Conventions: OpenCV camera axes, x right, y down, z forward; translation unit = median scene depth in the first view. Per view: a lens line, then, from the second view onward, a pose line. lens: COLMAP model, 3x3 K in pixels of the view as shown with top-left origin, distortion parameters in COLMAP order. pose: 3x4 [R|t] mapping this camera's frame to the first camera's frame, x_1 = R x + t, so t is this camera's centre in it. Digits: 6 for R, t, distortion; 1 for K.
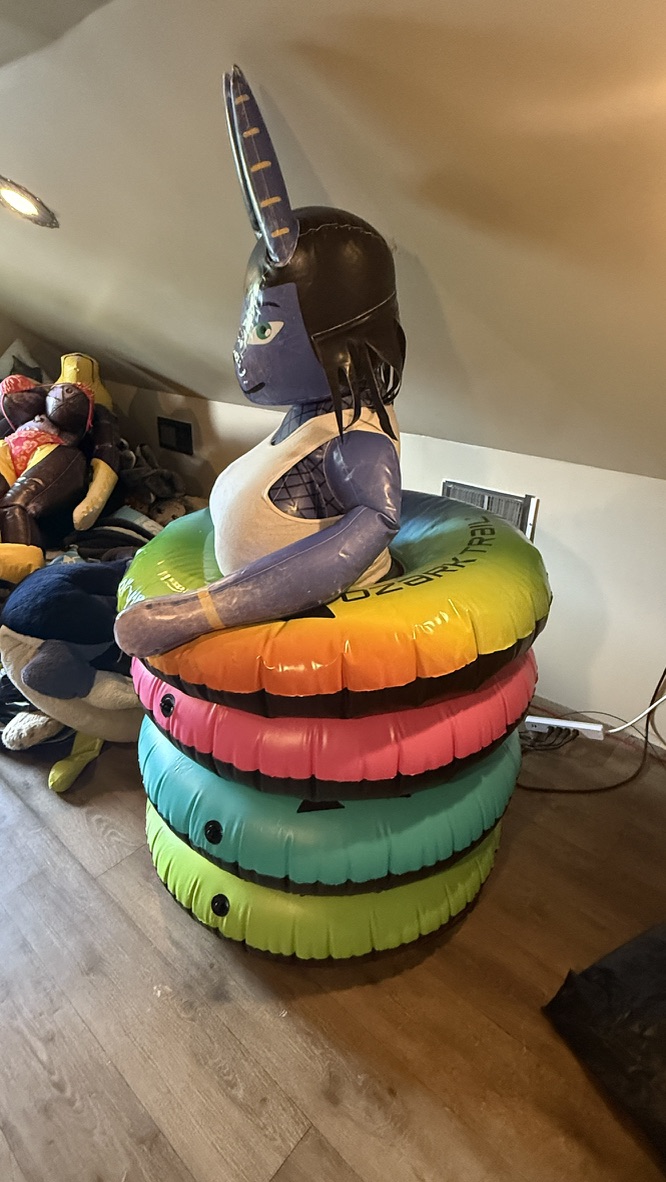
lens RADIAL K [[617.6, 0, 331.5], [0, 617.6, 584.0], [0, 0, 1]] dist [-0.002213, 0.007064]
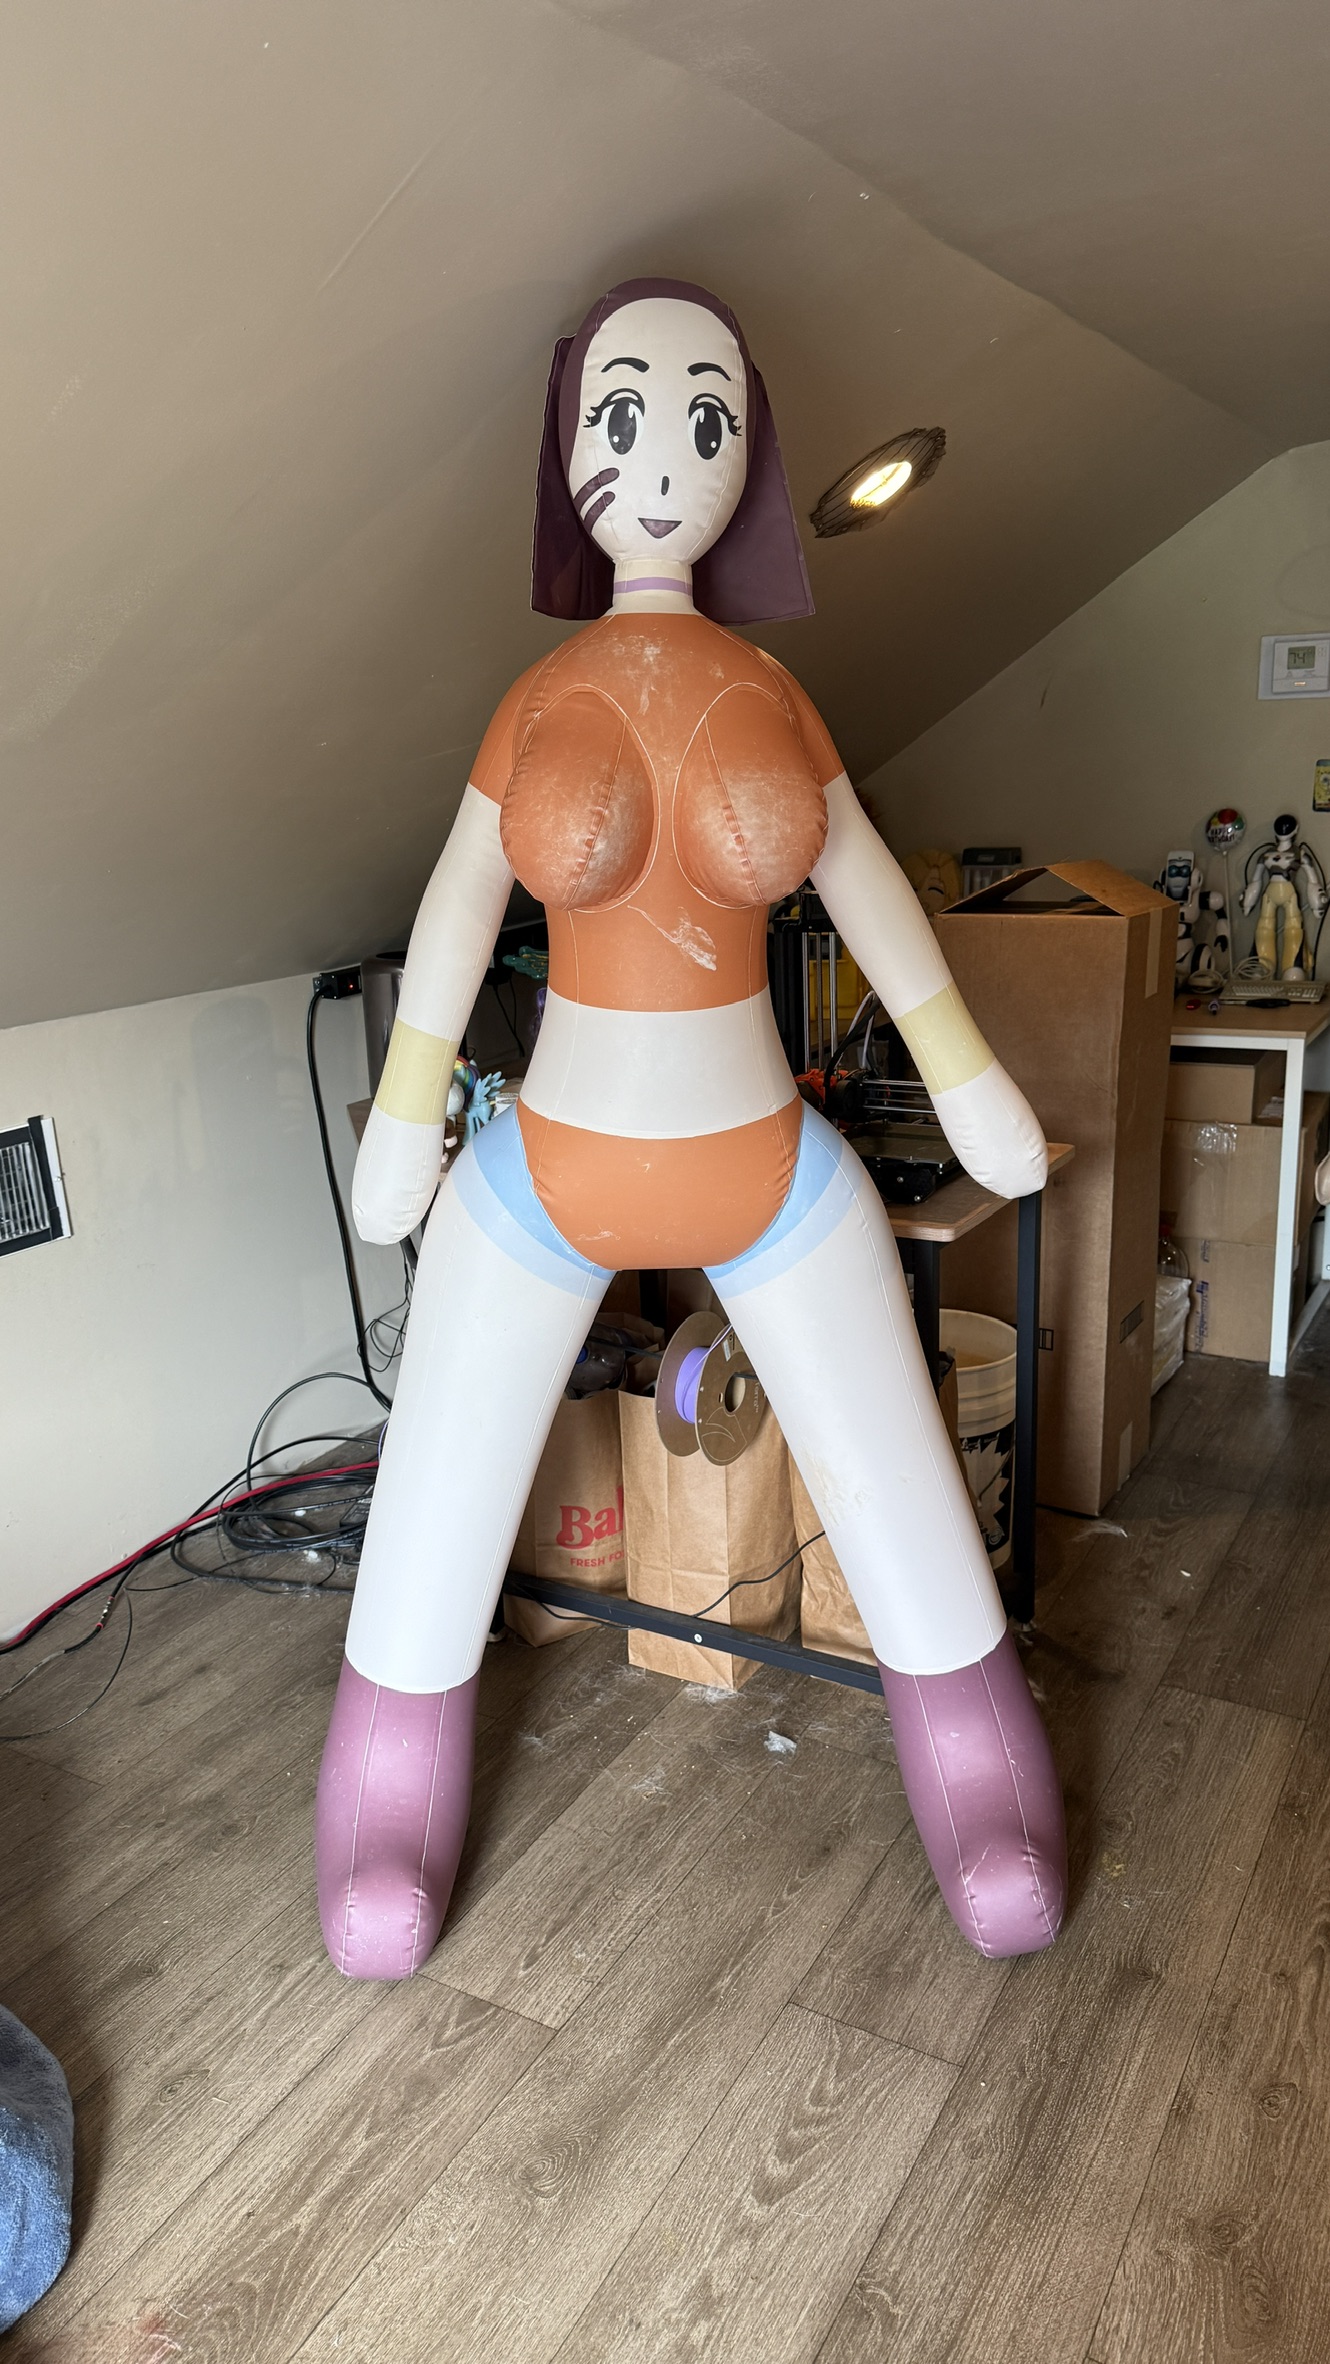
lens RADIAL K [[1712.8, 0, 663.3], [0, 1712.8, 1190.9], [0, 0, 1]] dist [0.027081, -0.005297]
pose [[-0.213014, -0.268662, 0.939386, -1.583712], [0.440792, 0.831623, 0.337795, -0.548843], [-0.871967, 0.486029, -0.058724, 1.266279]]
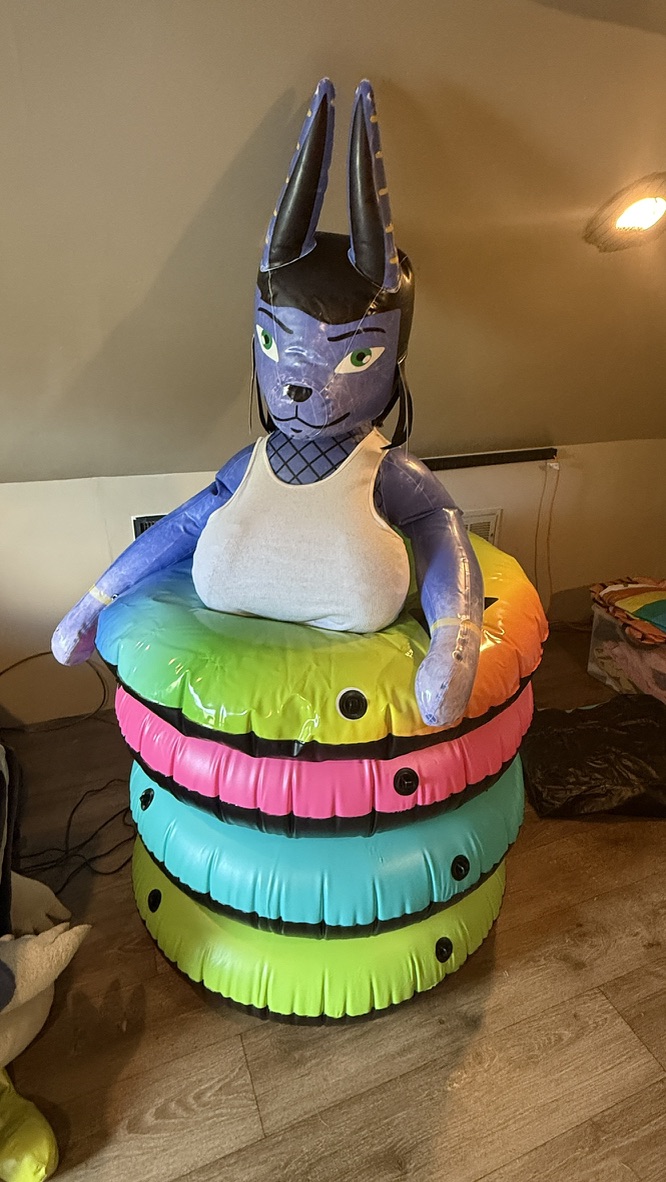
lens RADIAL K [[617.6, 0, 332.5], [0, 617.6, 589.1], [0, 0, 1]] dist [-0.002213, 0.007064]
pose [[0.446038, -0.348873, 0.824219, -0.939156], [0.371668, 0.909944, 0.184025, -0.252589], [-0.814194, 0.224254, 0.535535, 0.553647]]
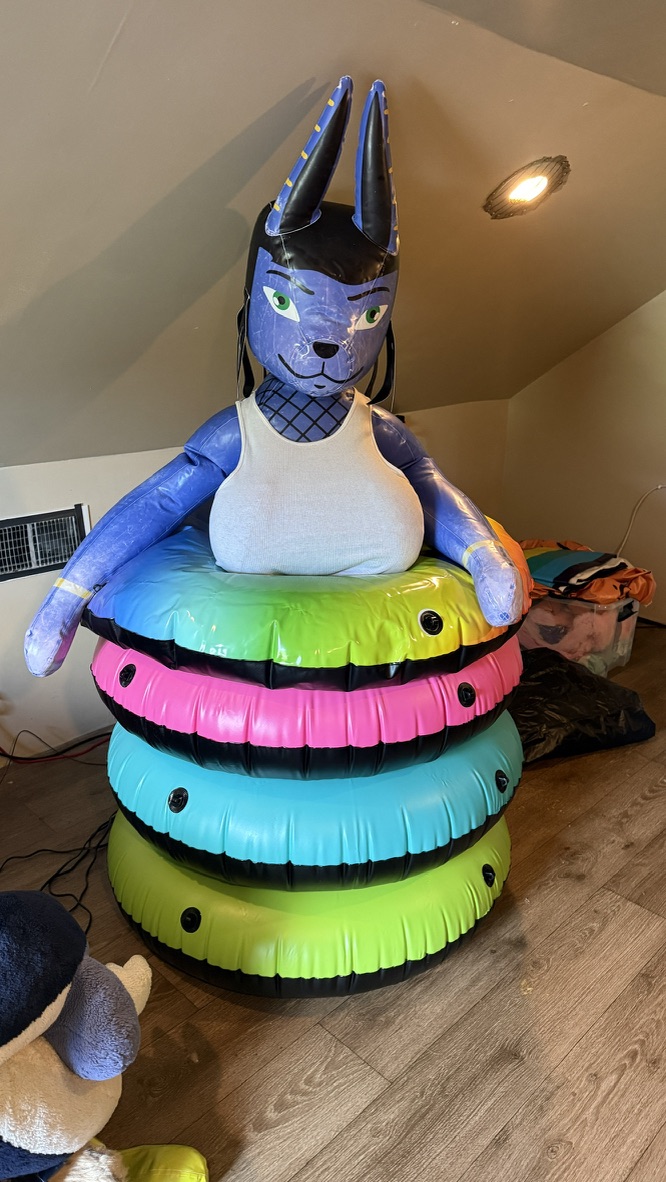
lens RADIAL K [[849.5, 0, 335.1], [0, 849.5, 595.1], [0, 0, 1]] dist [0.037880, -0.026778]
pose [[0.051460, -0.341123, 0.938609, -1.465041], [0.418456, 0.860735, 0.289879, -0.407108], [-0.906778, 0.377849, 0.187039, 0.878156]]
